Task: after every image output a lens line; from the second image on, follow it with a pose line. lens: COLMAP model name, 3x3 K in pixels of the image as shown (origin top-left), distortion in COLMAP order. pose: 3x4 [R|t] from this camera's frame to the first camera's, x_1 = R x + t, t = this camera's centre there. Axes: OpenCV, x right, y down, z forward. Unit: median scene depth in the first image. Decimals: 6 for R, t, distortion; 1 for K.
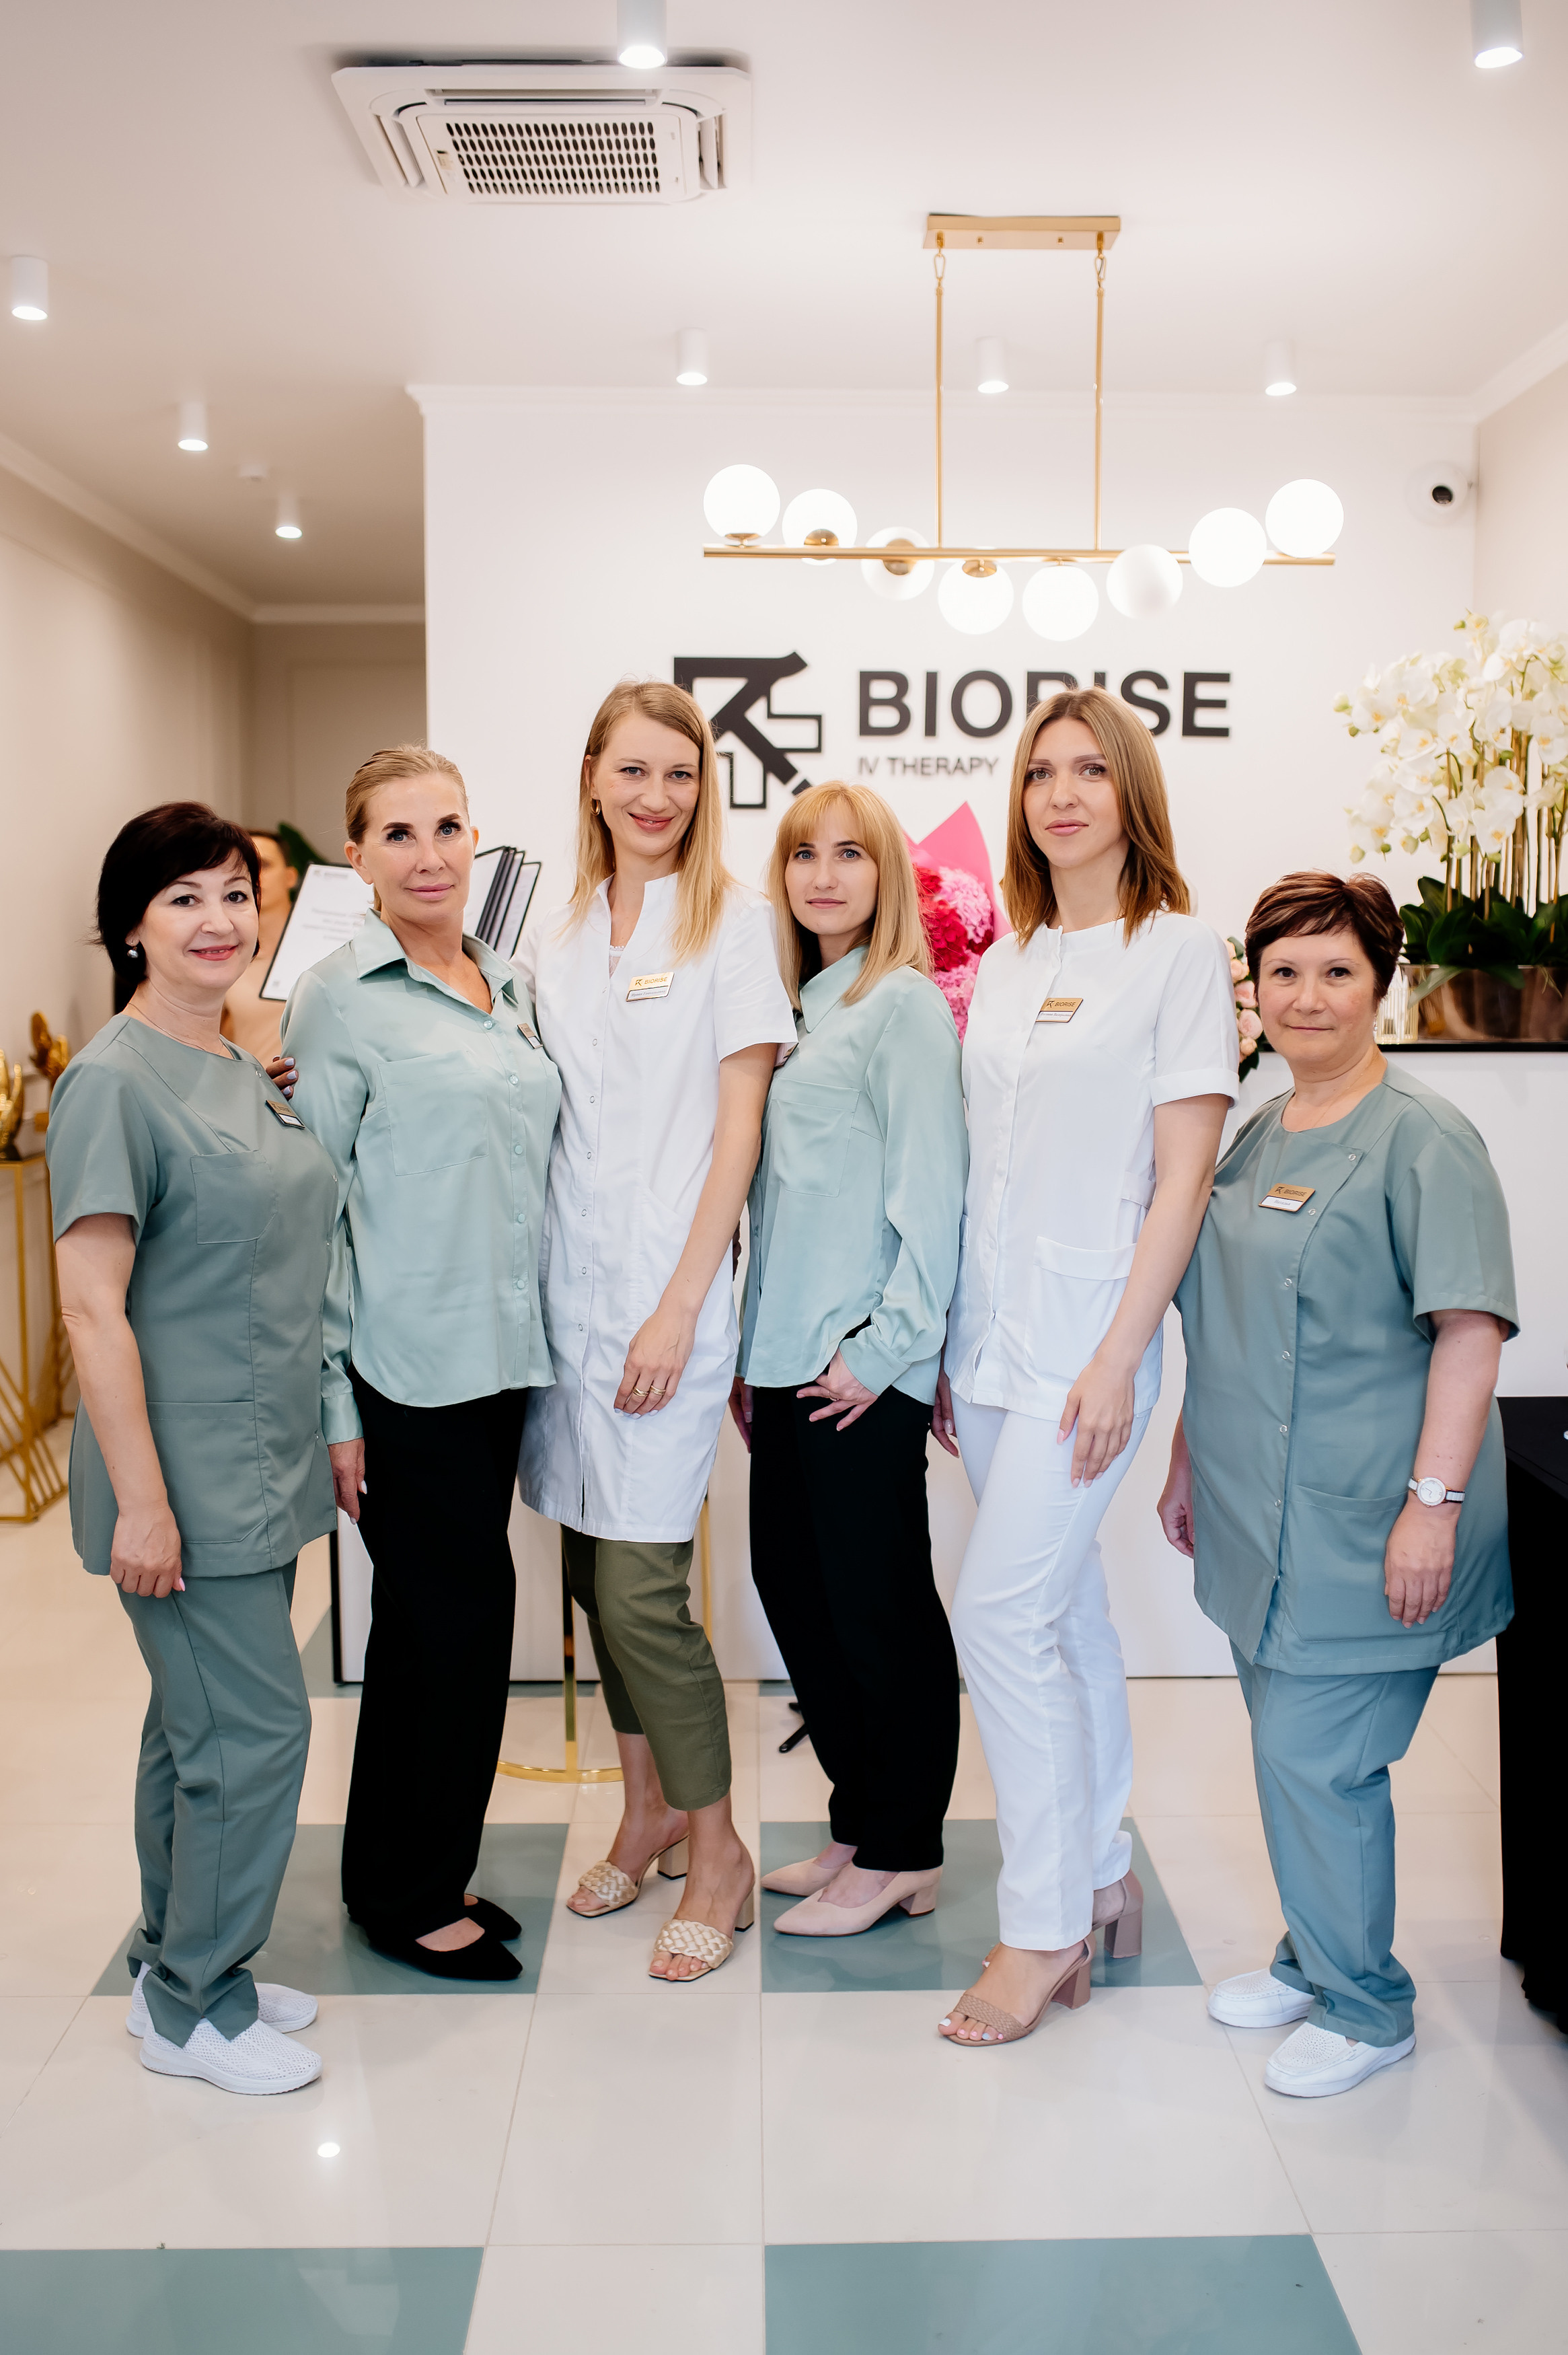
lens RADIAL K [[2365.0, 0, 784.0], [0, 2365.0, 1177.5], [0, 0, 1]] dist [-0.056102, 0.014361]
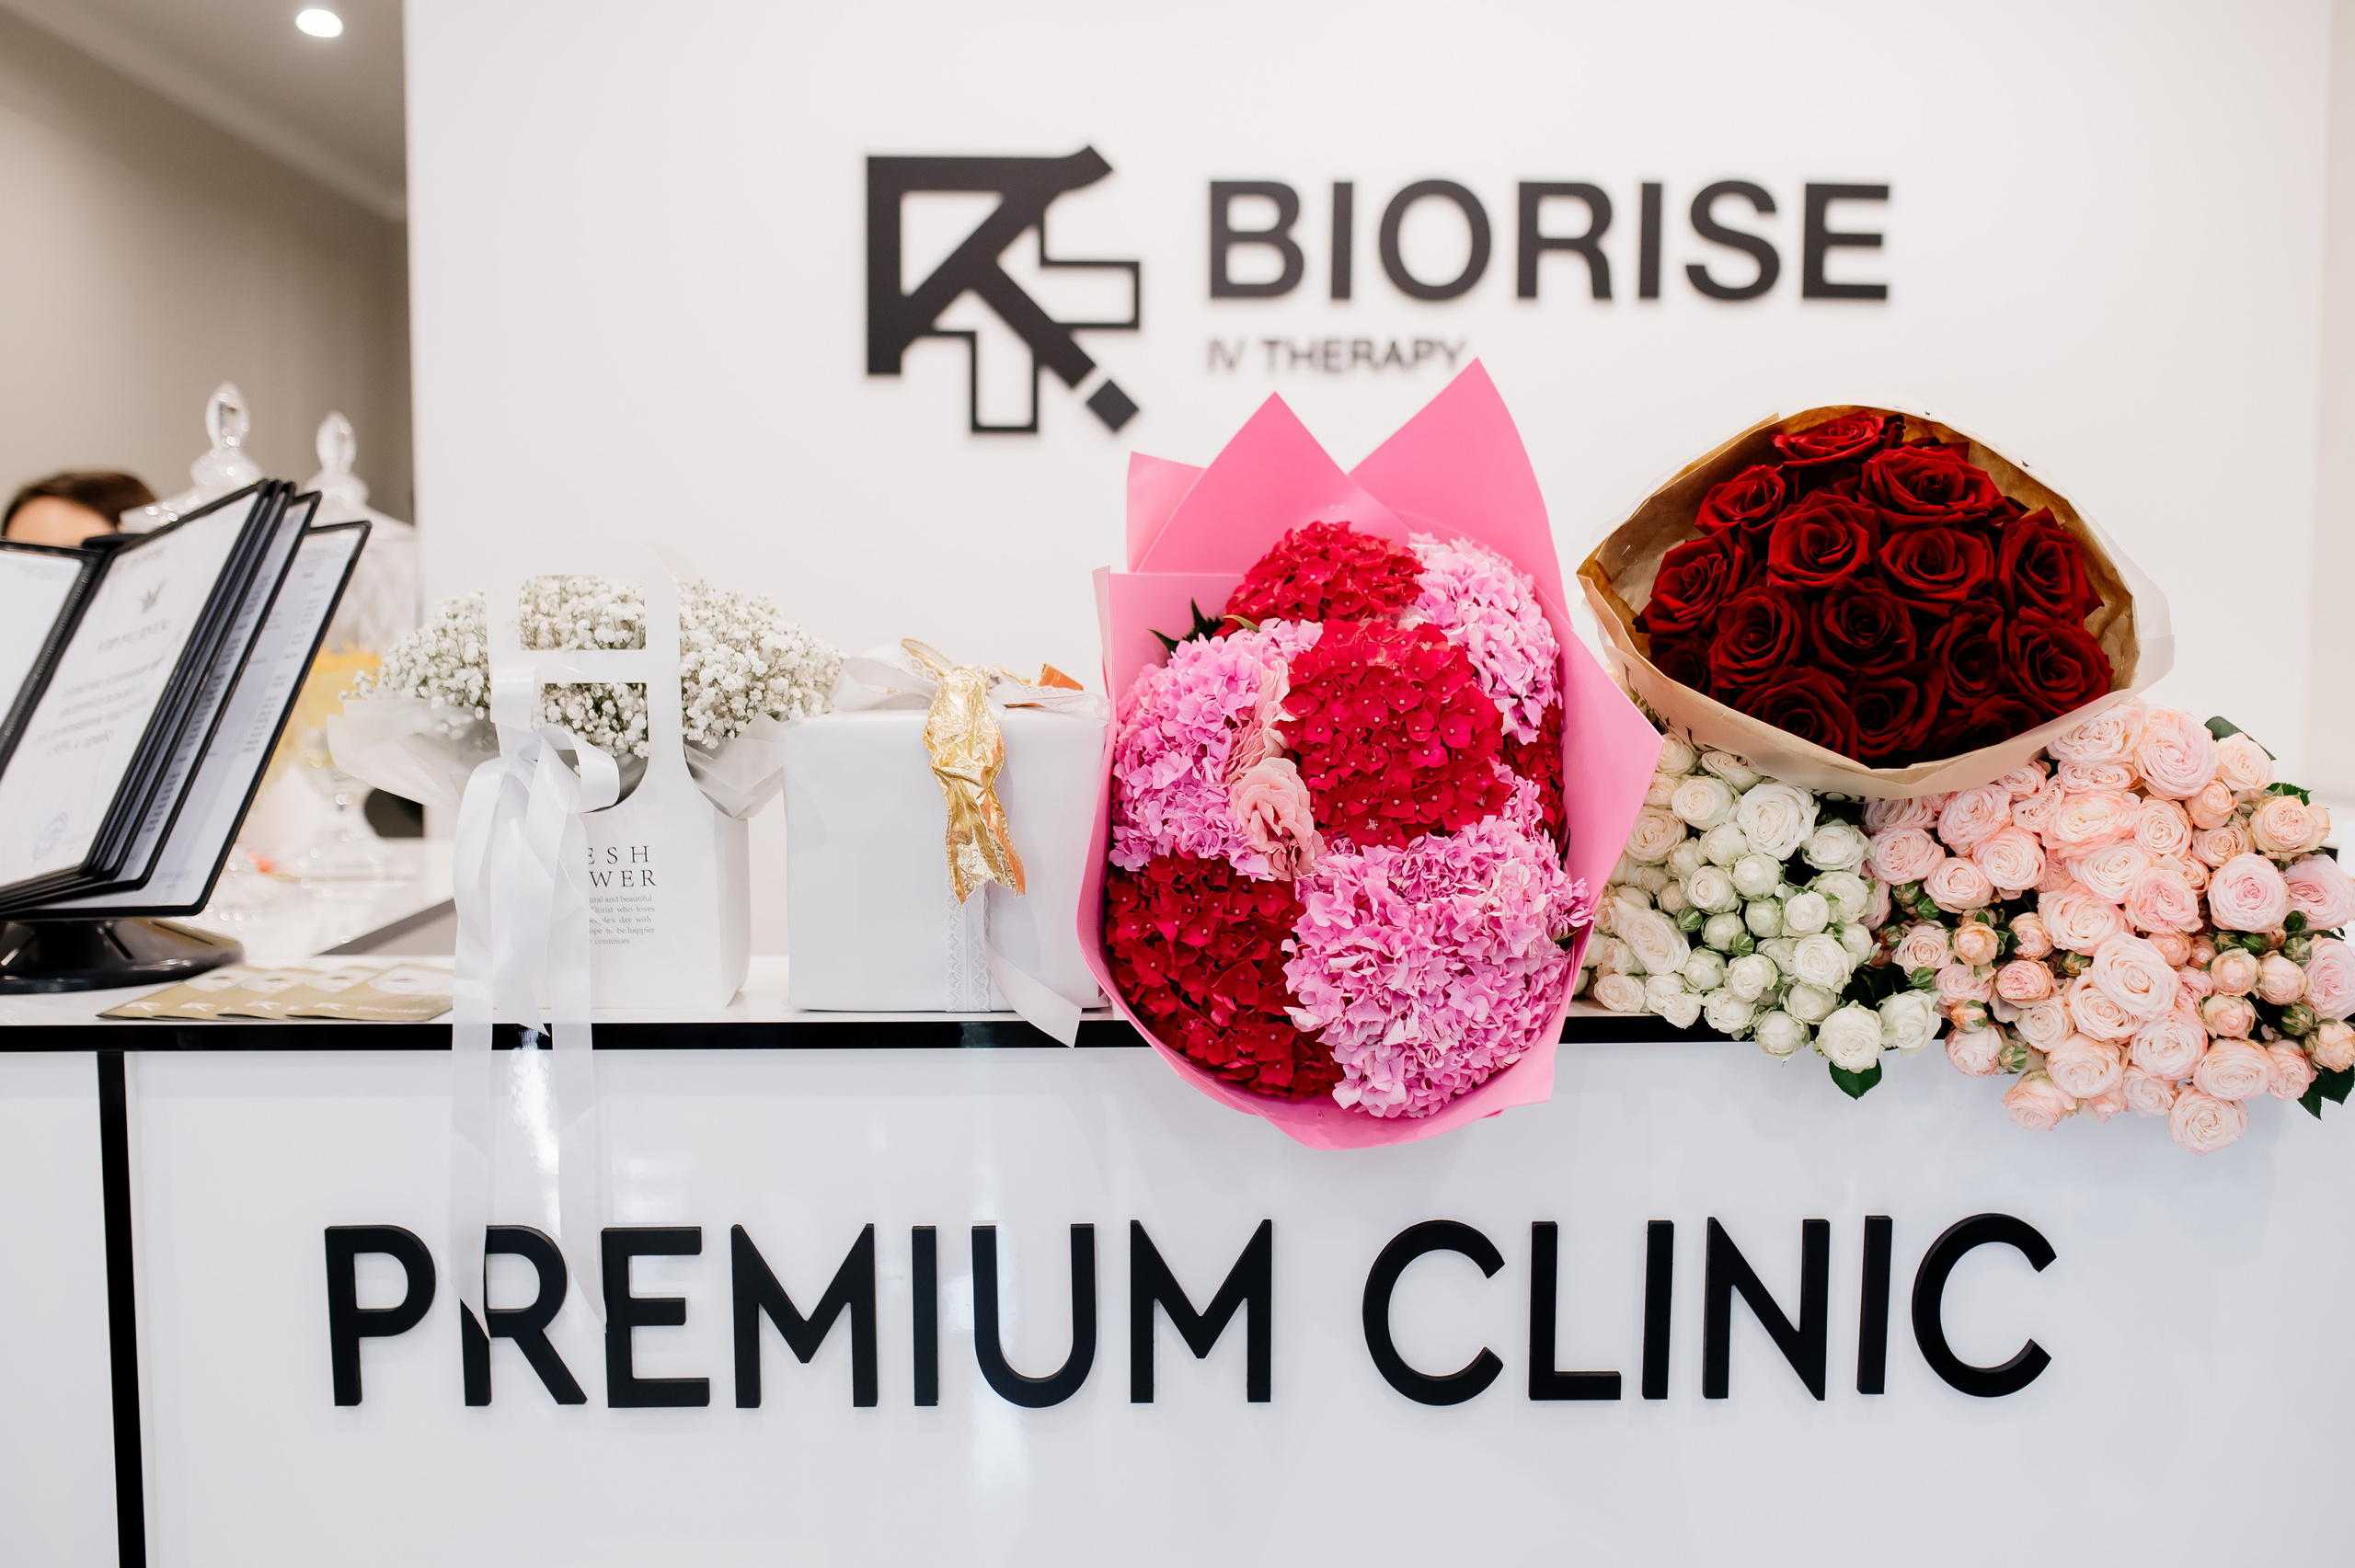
lens RADIAL K [[2365.0, 0, 1196.0], [0, 2365.0, 764.0], [0, 0, 1]] dist [-0.056102, 0.014361]
pose [[0.999846, -0.004581, 0.016958, 0.019580], [0.005264, 0.999167, -0.040469, -0.060029], [-0.016758, 0.040552, 0.999037, 0.474076]]
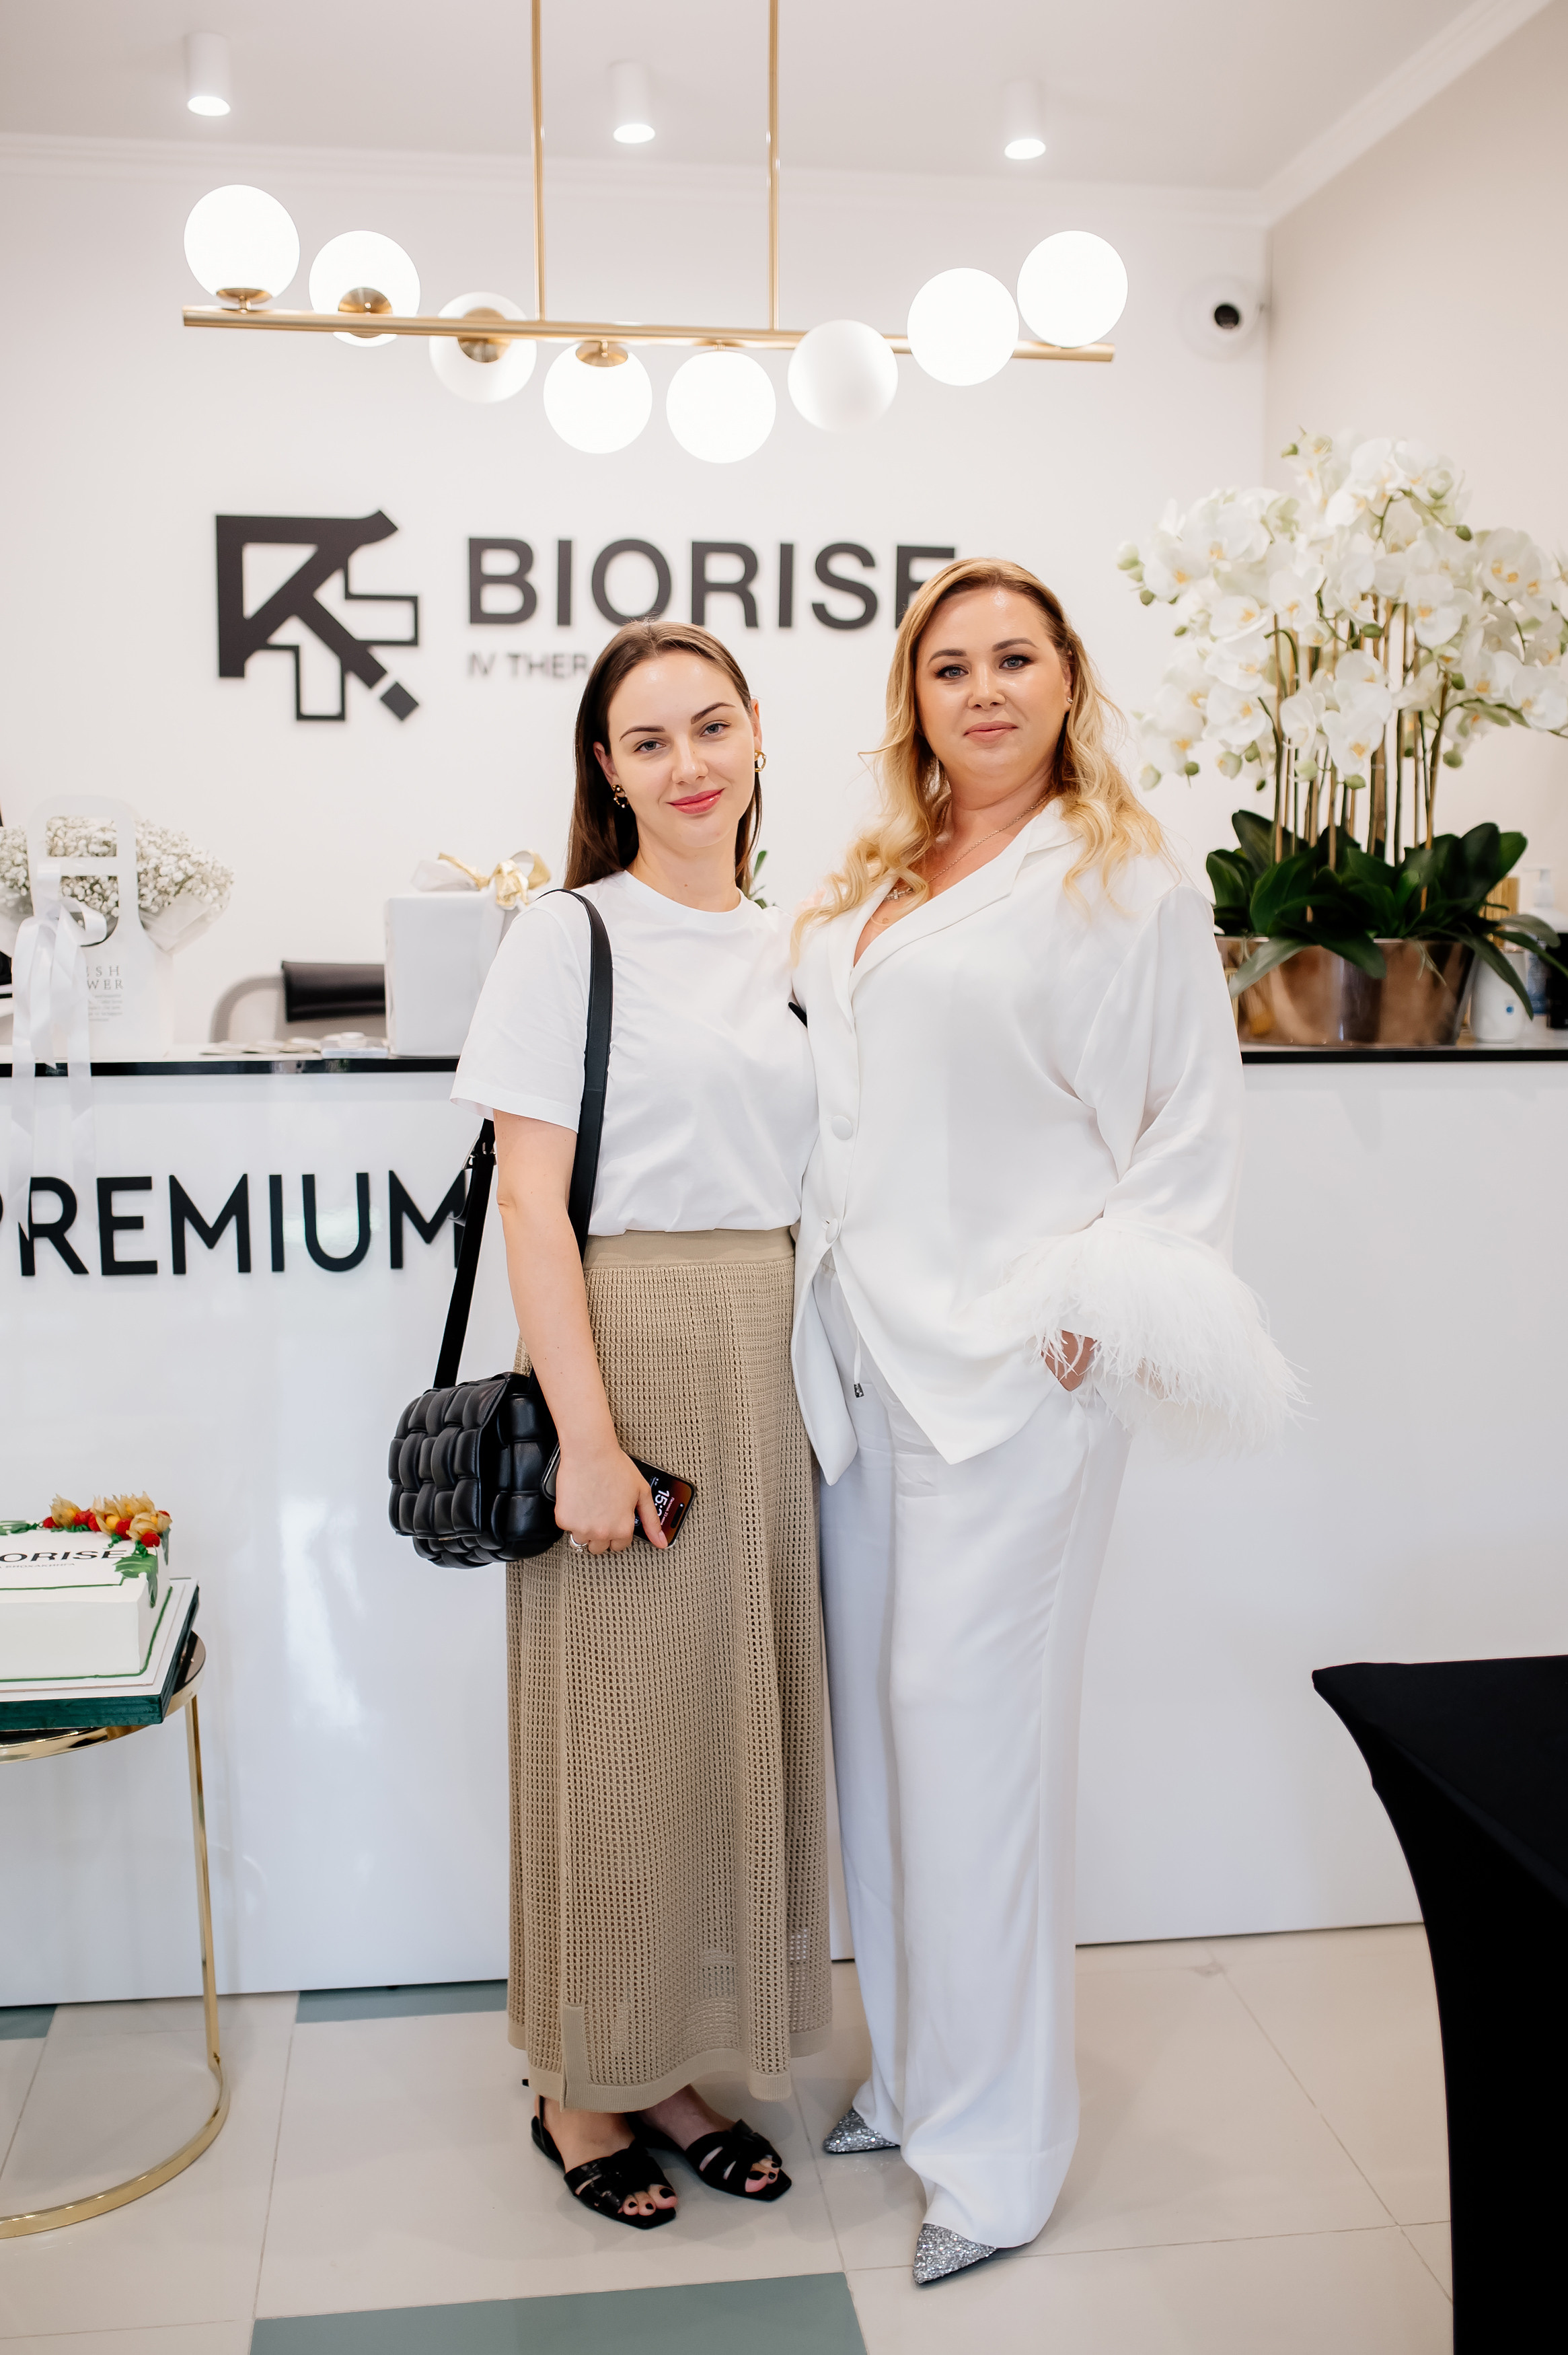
lens RADIAL K [[2365.0, 0, 784.0], [0, 2365.0, 1177.5], [0, 0, 1]] dist [-0.056102, 0.014361]
pose [[0.992372, -0.015196, 0.122336, 0.037818], [0.012346, 0.999635, 0.024024, -0.028650], [-0.122656, -0.022330, 0.992198, 0.245912]]
